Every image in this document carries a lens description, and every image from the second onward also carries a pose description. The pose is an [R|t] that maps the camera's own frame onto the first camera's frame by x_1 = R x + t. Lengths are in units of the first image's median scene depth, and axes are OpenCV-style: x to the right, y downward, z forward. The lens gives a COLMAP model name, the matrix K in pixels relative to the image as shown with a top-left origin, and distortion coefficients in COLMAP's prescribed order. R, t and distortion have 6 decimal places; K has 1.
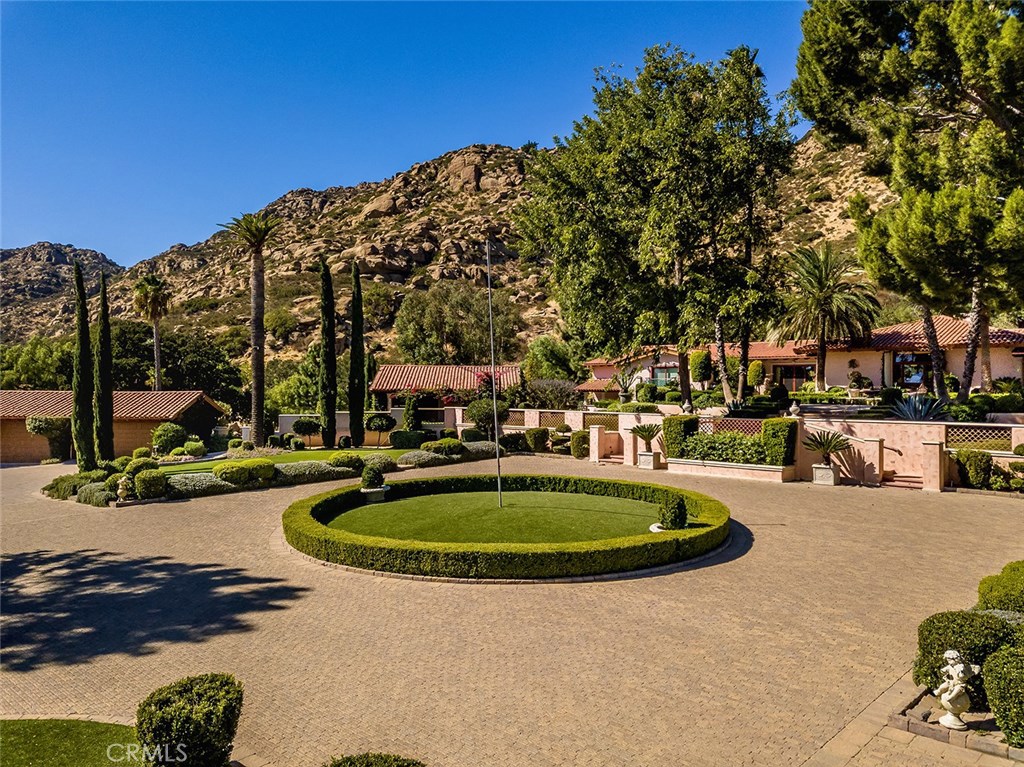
lens RADIAL K [[781.6, 0, 508.5], [0, 781.6, 380.5], [0, 0, 1]] dist [0.031165, 0.001431]
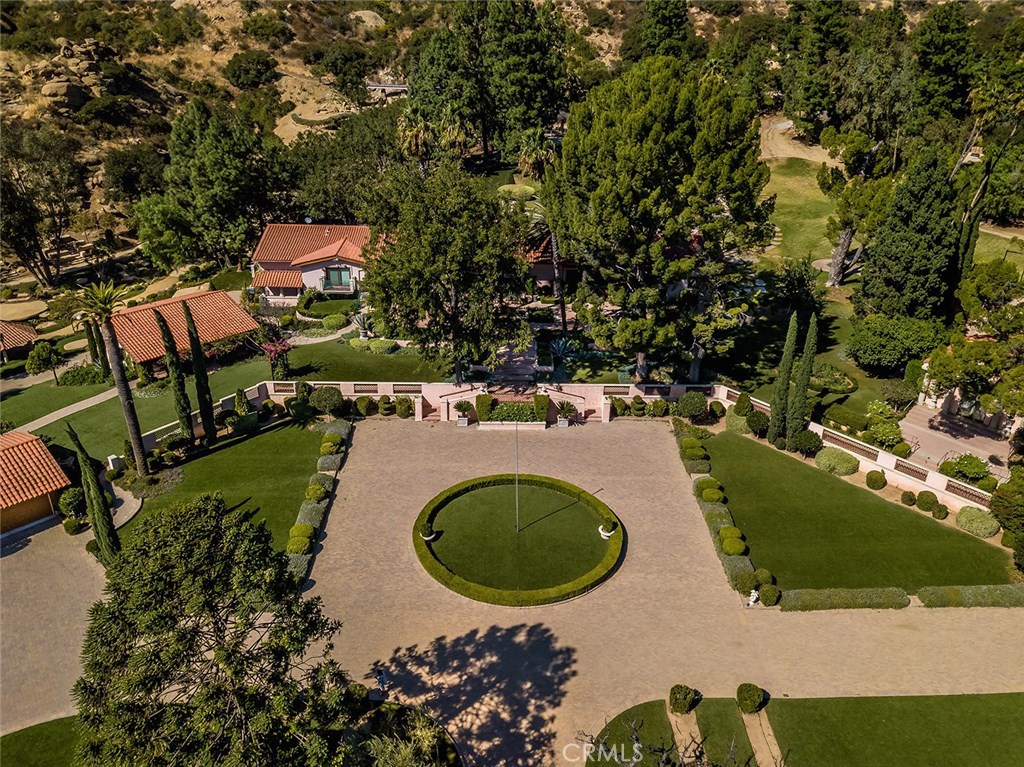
lens RADIAL K [[781.6, 0, 508.5], [0, 781.6, 380.5], [0, 0, 1]] dist [0.031165, 0.001431]
pose [[0.707619, -0.301826, 0.638887, -0.086347], [-0.028651, 0.891178, 0.452748, -0.079603], [-0.706013, -0.338678, 0.621967, -0.012064]]
